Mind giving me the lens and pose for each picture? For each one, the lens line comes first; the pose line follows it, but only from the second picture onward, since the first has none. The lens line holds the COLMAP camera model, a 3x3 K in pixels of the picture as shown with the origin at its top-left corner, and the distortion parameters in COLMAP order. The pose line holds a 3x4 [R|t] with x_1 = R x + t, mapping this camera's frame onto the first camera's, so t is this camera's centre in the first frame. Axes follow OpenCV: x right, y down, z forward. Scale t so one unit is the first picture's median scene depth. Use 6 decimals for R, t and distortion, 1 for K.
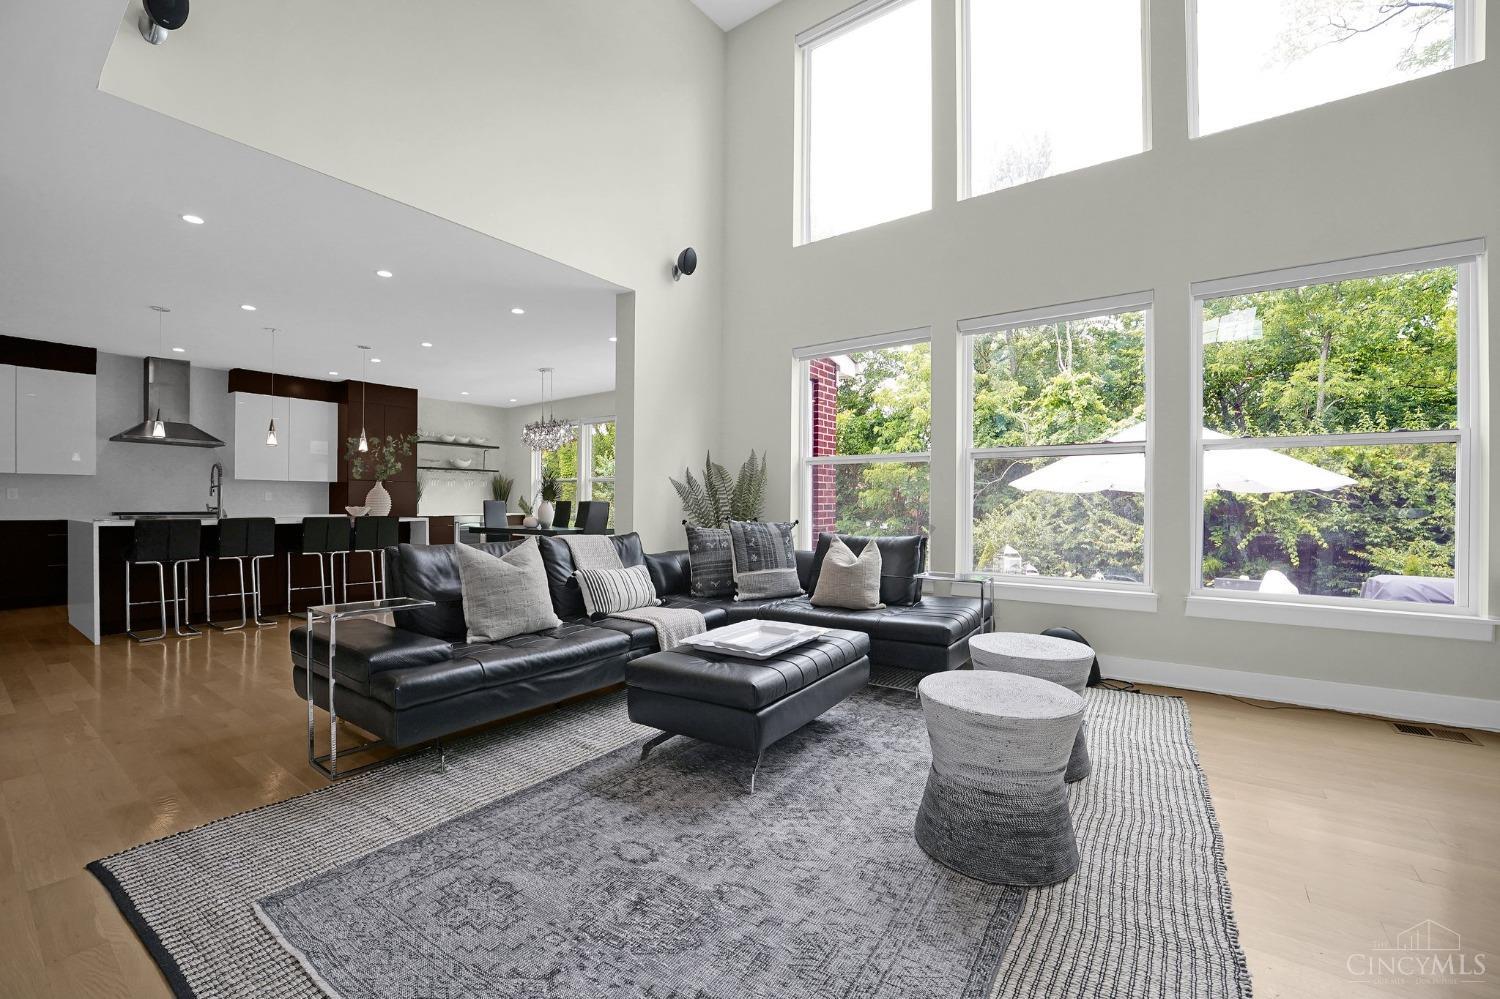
lens RADIAL K [[597.1, 0, 750.0], [0, 597.1, 499.5], [0, 0, 1]] dist [0.000589, 0.000163]
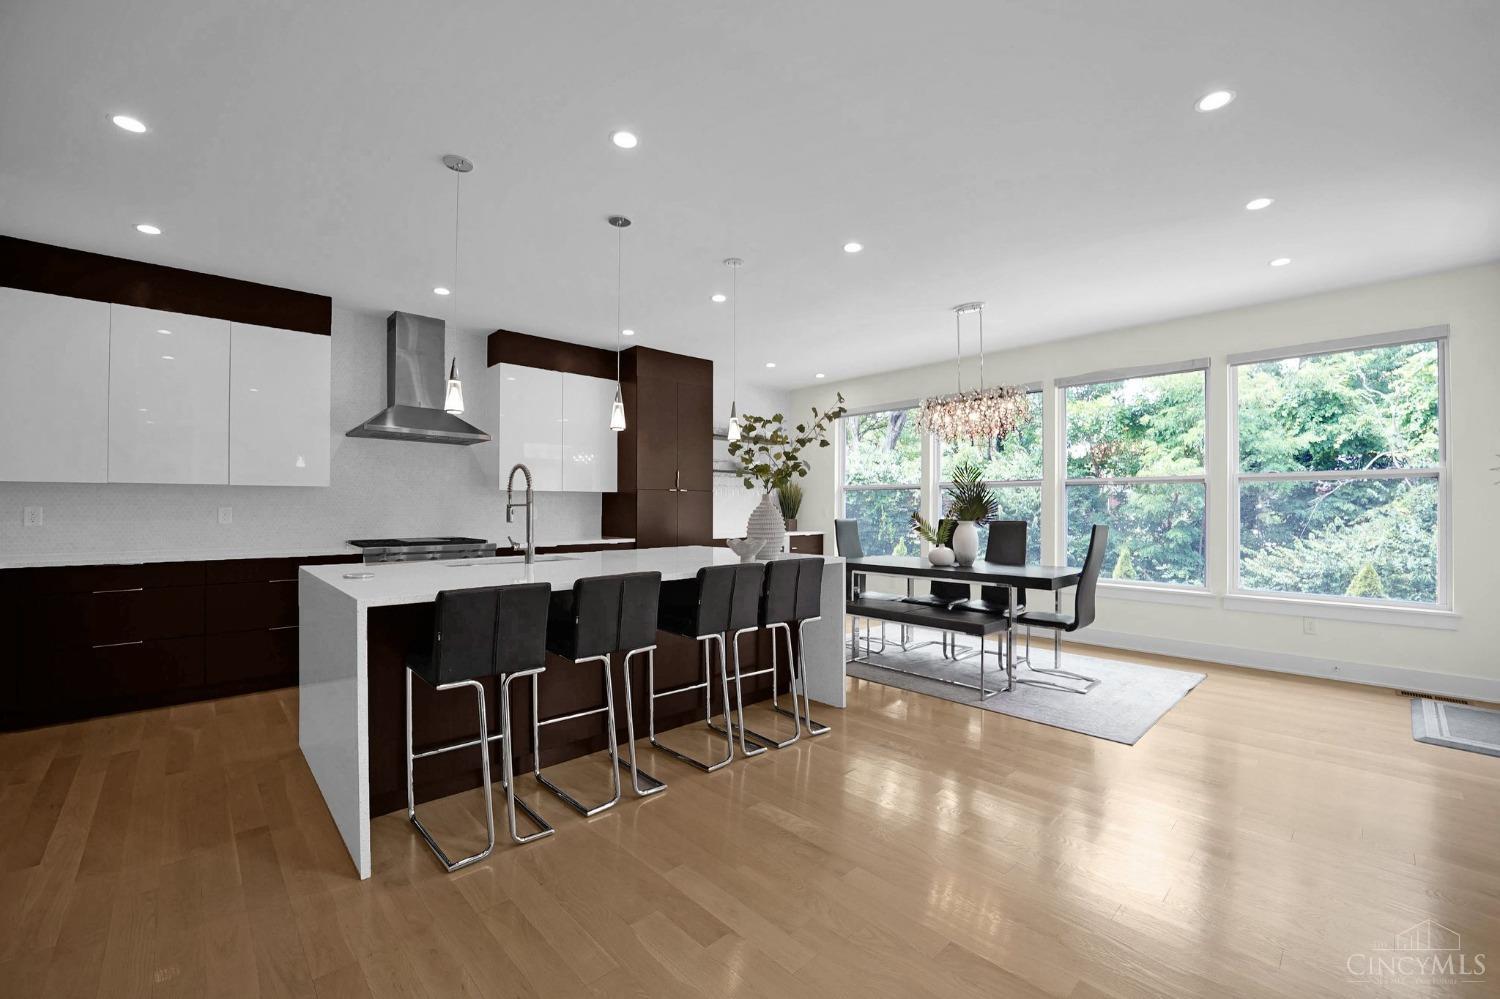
lens RADIAL K [[616.2, 0, 802.4], [0, 616.2, 496.7], [0, 0, 1]] dist [-0.000504, -0.000038]
pose [[0.988419, -0.006894, -0.151594, -0.415242], [0.005232, 0.999922, -0.011363, -0.016278], [0.151661, 0.010438, 0.988377, 0.354452]]
